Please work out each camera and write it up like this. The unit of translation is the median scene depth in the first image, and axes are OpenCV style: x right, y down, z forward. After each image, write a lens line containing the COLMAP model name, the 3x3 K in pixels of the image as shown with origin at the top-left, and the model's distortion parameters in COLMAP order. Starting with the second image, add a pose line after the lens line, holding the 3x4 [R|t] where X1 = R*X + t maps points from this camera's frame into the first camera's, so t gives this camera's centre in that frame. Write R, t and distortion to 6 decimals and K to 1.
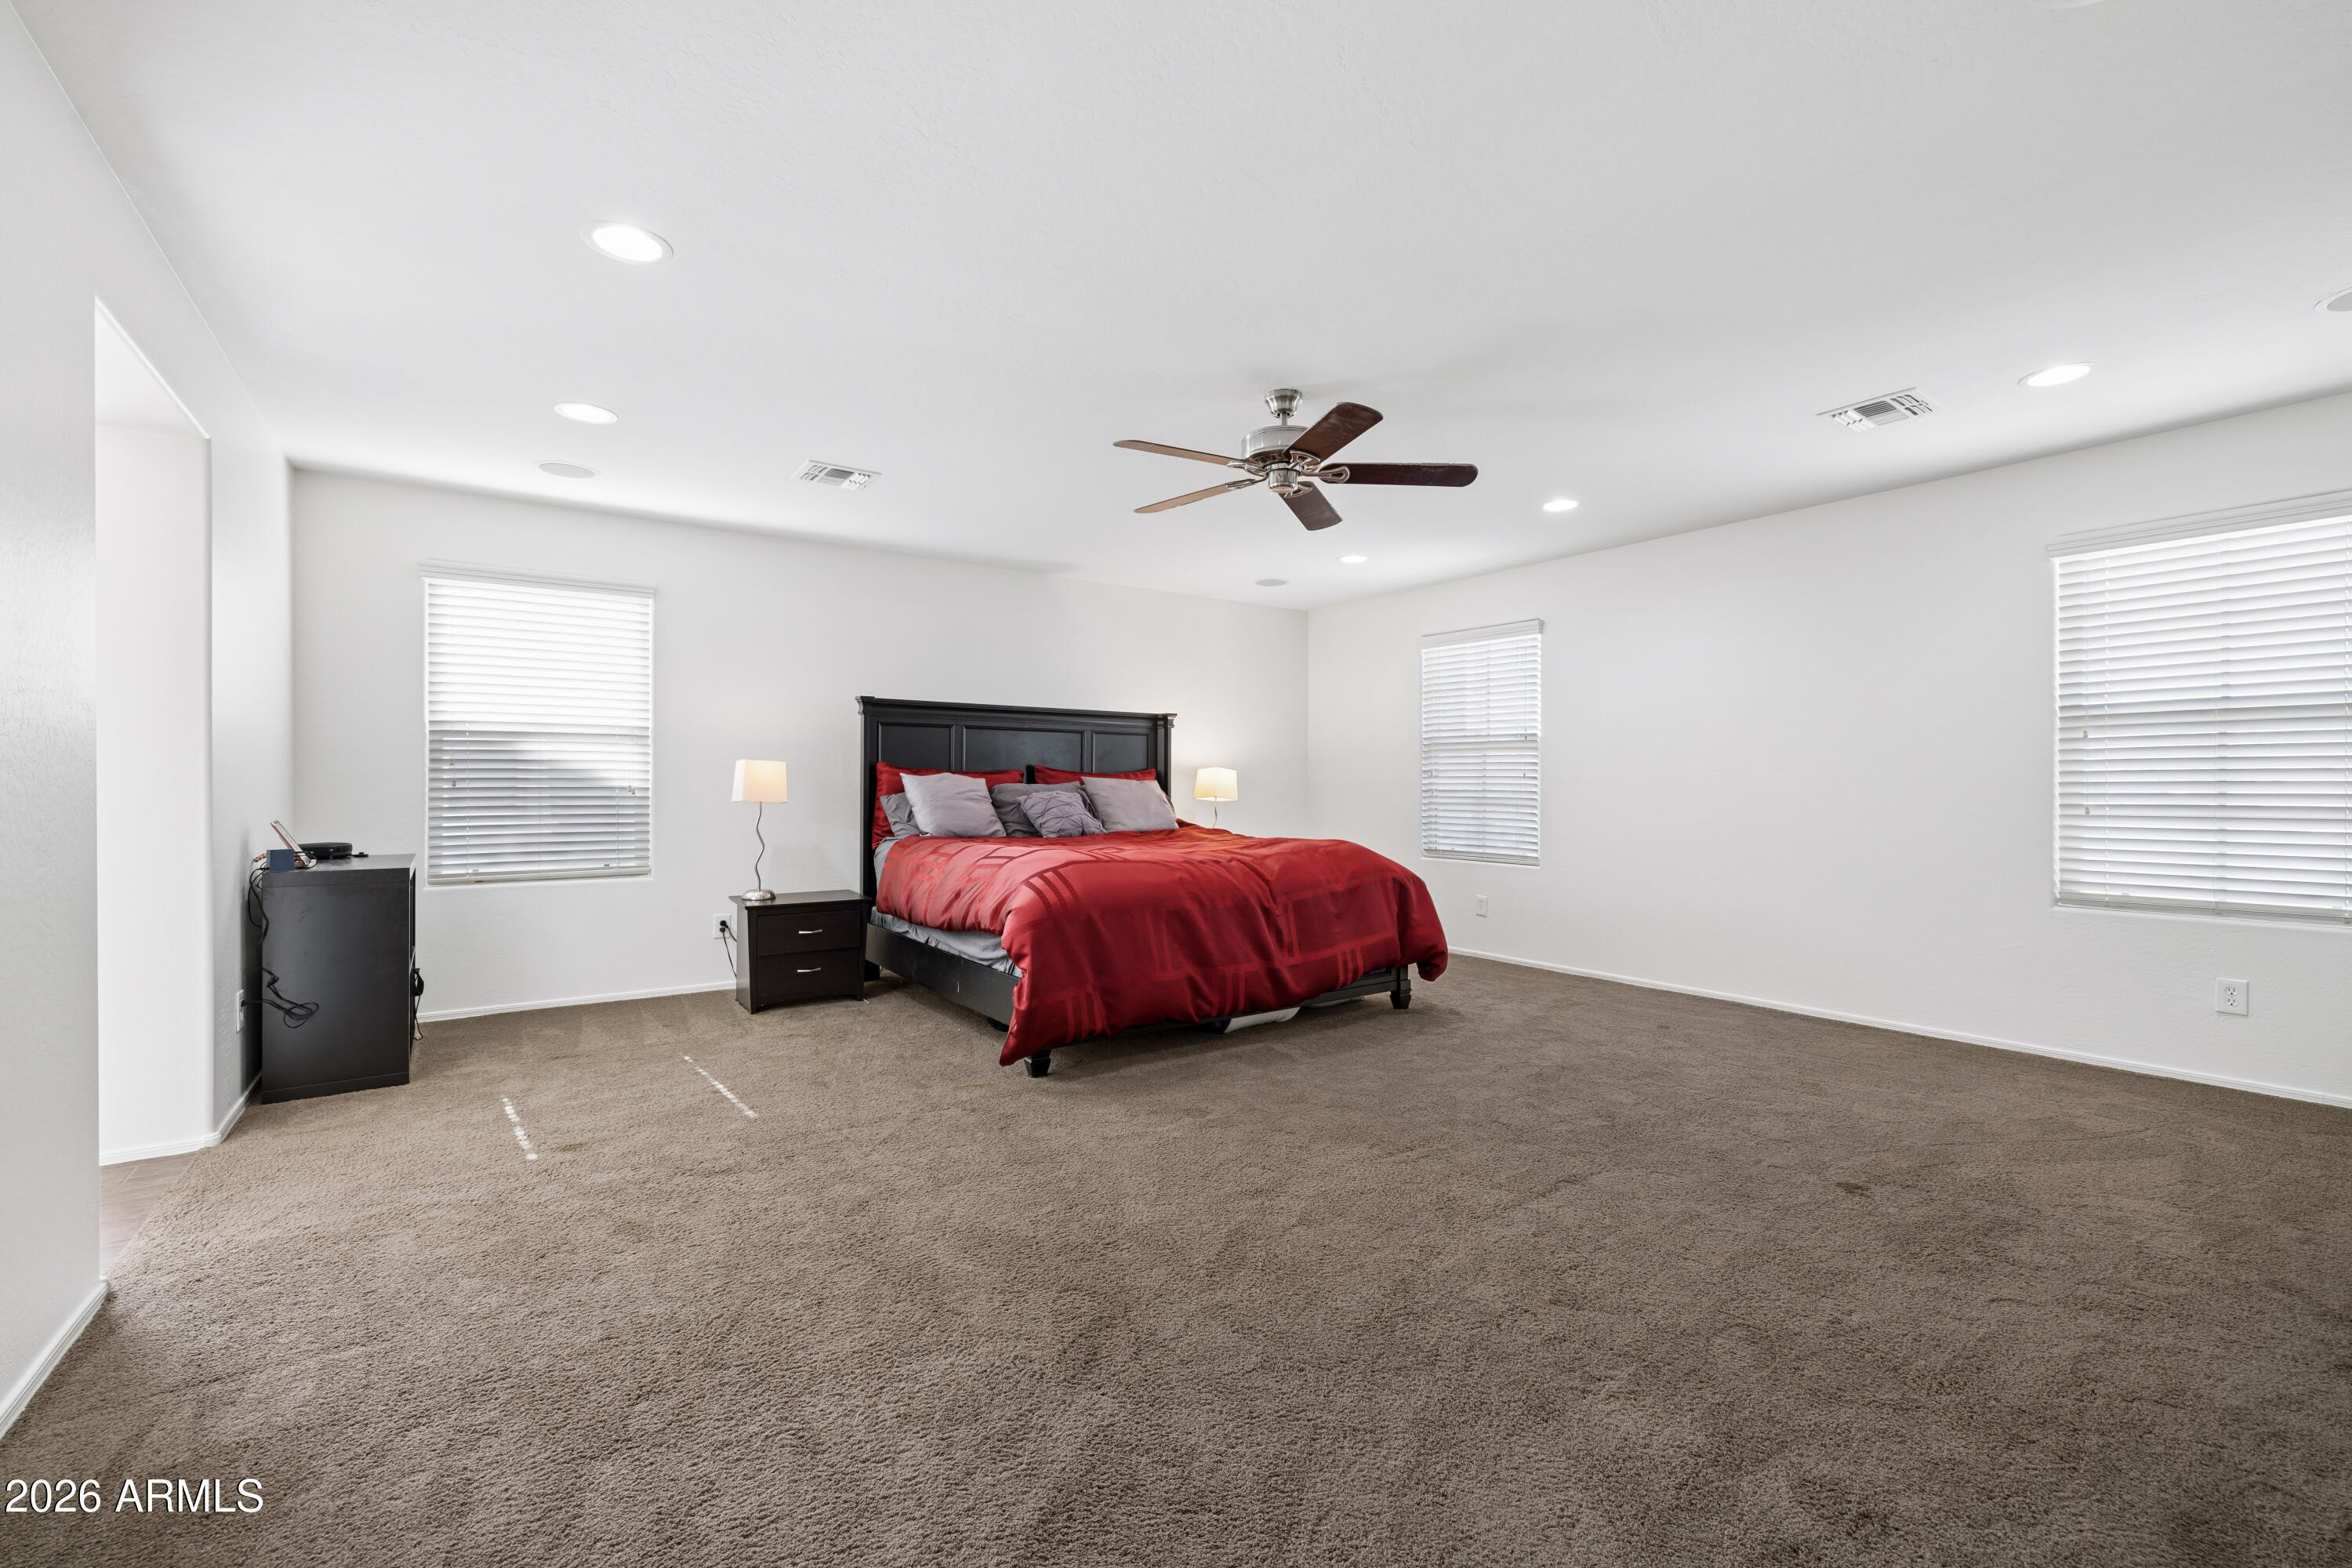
lens RADIAL K [[983.7, 0, 1183.8], [0, 983.7, 776.2], [0, 0, 1]] dist [0.002153, 0.000463]
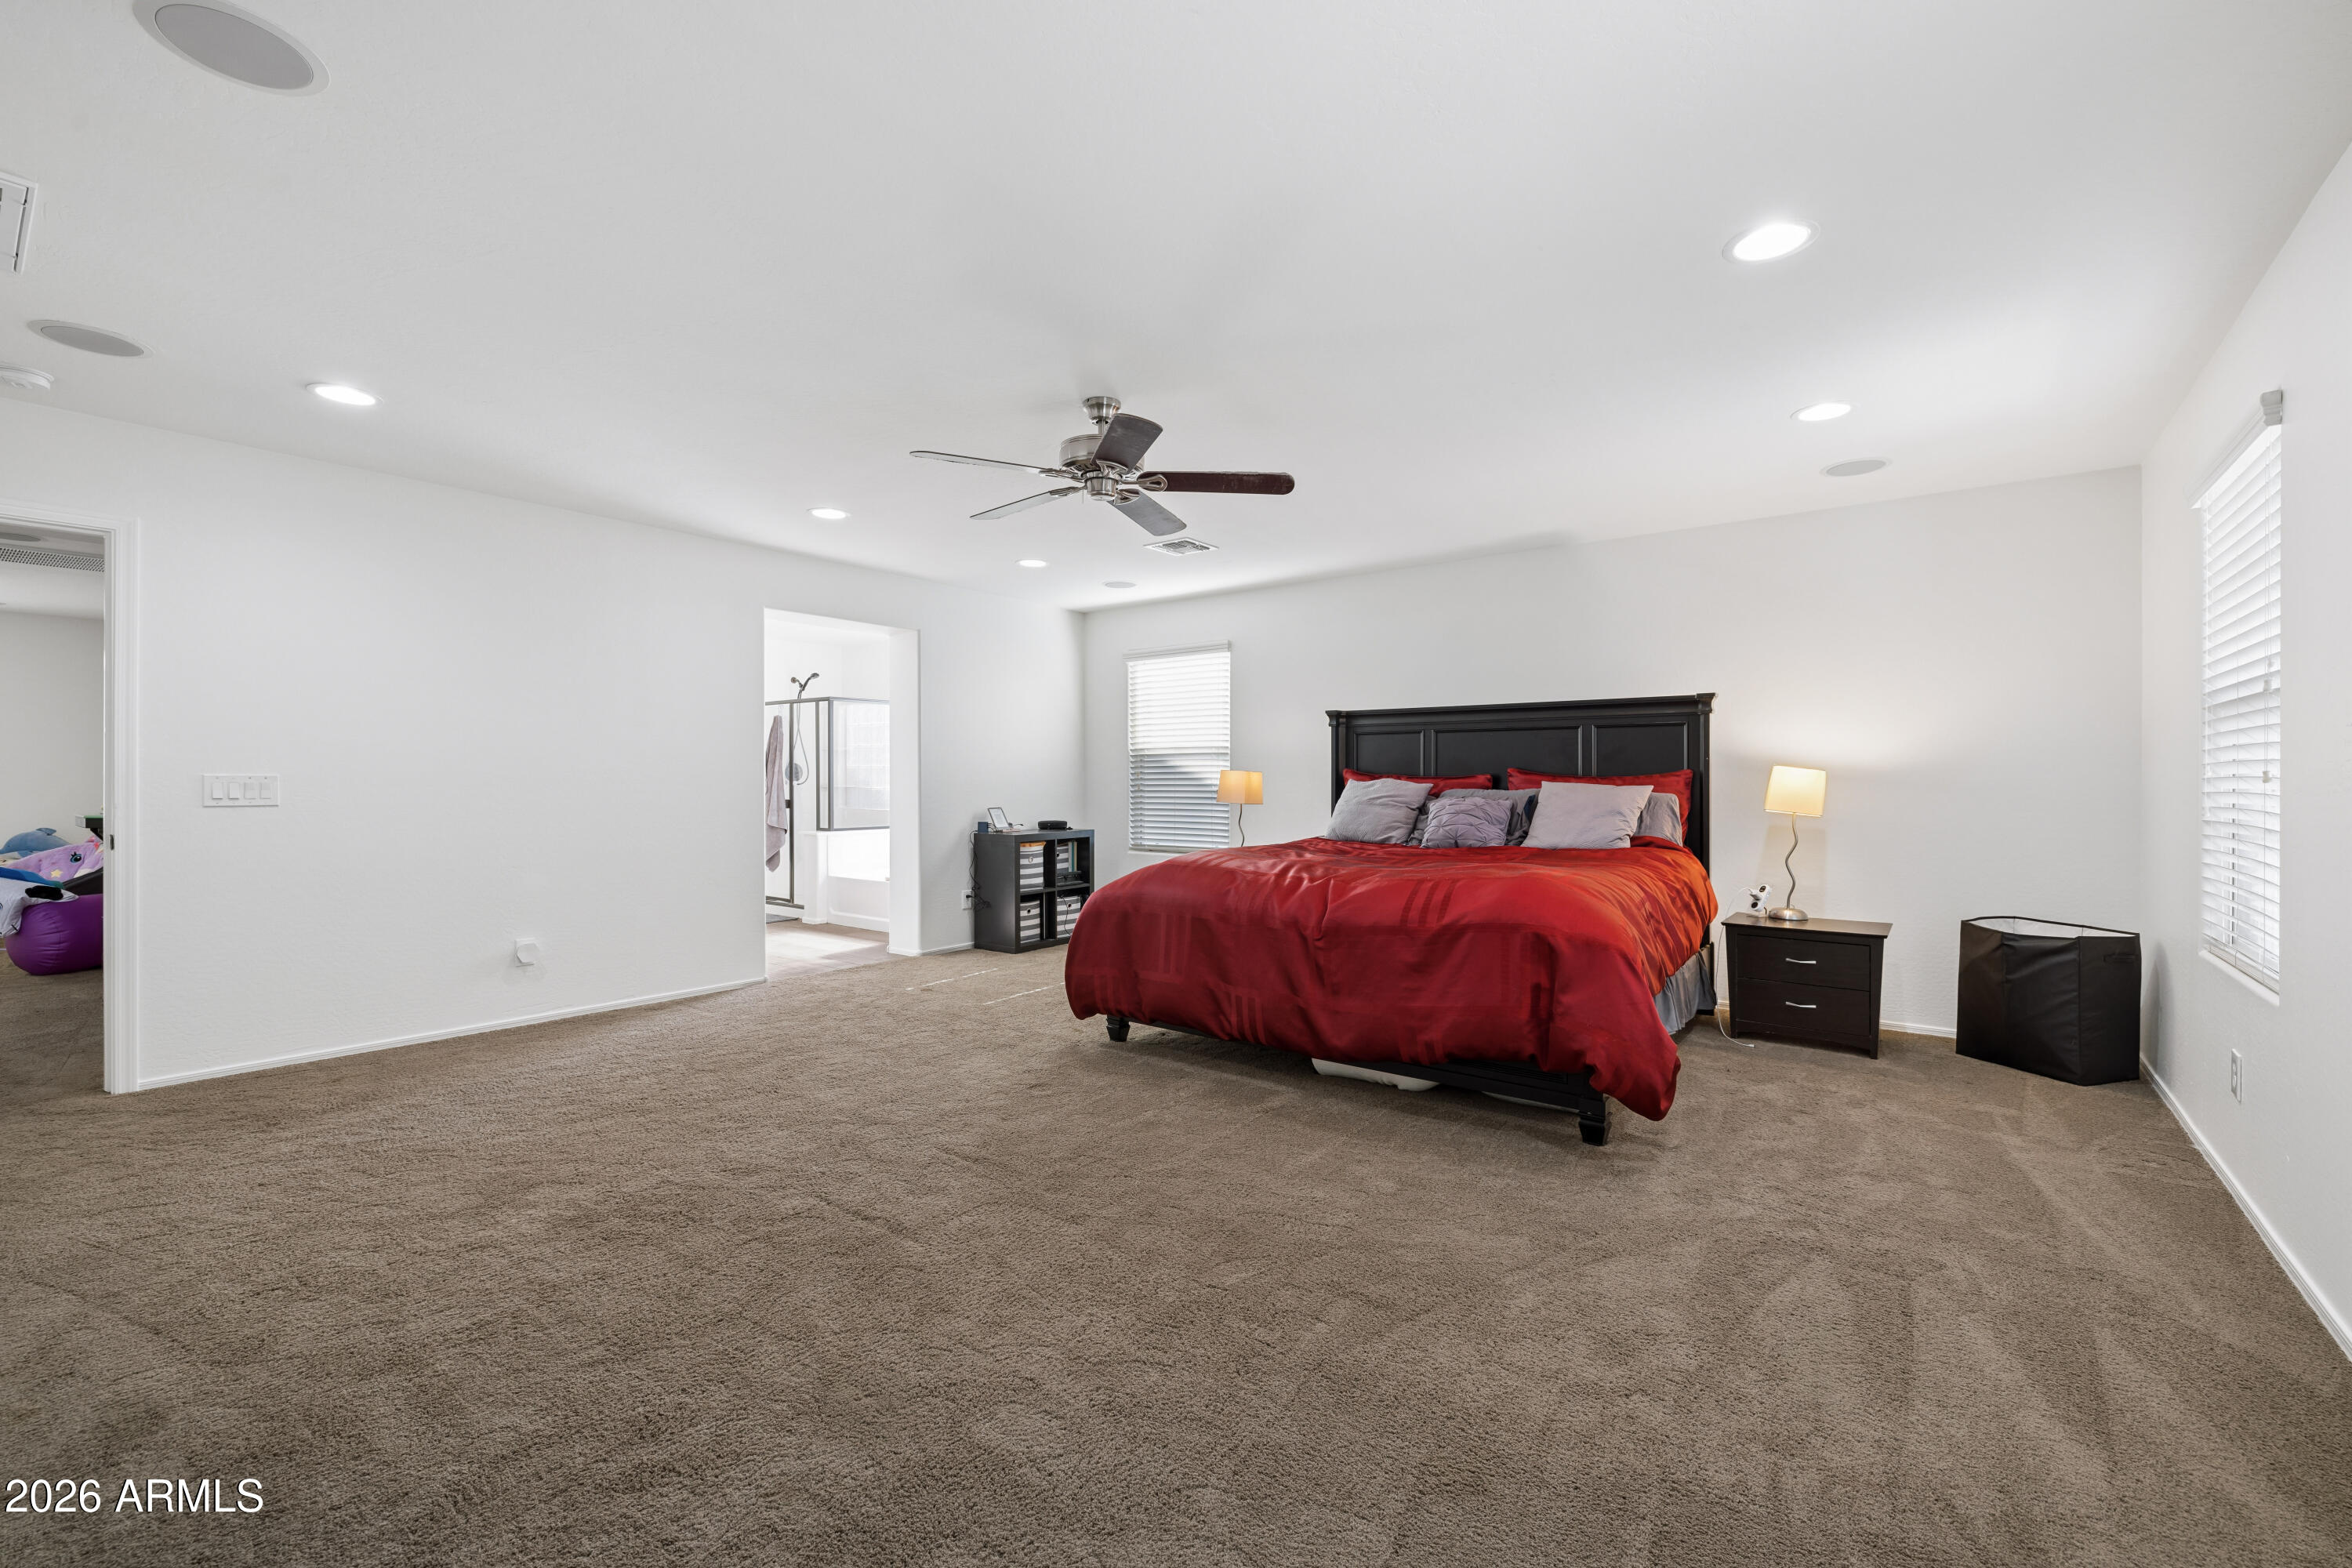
lens RADIAL K [[983.7, 0, 1173.7], [0, 983.7, 782.0], [0, 0, 1]] dist [0.002153, 0.000463]
pose [[0.300944, -0.003565, -0.953635, 0.839579], [0.000167, 0.999993, -0.003686, 0.004579], [0.953642, 0.000950, 0.300943, 0.615590]]
